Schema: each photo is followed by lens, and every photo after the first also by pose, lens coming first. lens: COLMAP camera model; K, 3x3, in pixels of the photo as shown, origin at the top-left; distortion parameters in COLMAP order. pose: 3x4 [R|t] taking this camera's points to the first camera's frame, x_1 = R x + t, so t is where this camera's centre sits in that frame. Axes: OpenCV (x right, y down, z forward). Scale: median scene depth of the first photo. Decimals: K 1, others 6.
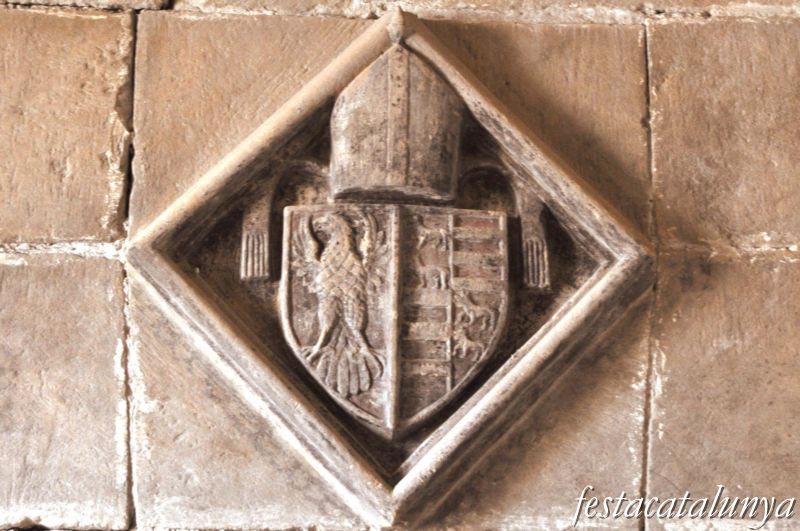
lens RADIAL K [[2192.6, 0, 399.9], [0, 2192.6, 266.1], [0, 0, 1]] dist [0.286287, 0.000000]
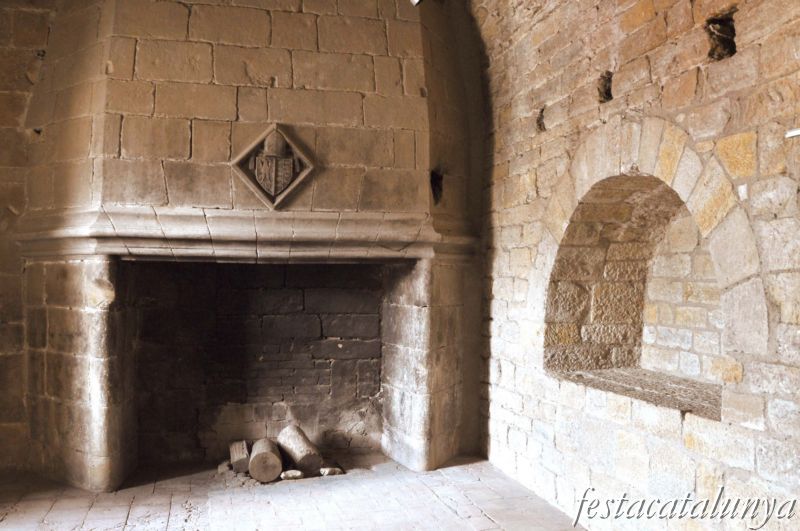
lens RADIAL K [[650.1, 0, 399.4], [0, 650.1, 266.5], [0, 0, 1]] dist [-0.005547, -0.000711]
pose [[0.971003, 0.013946, 0.238662, -0.094976], [-0.087763, 0.949391, 0.301587, -0.324615], [-0.222377, -0.313788, 0.923085, -0.886639]]
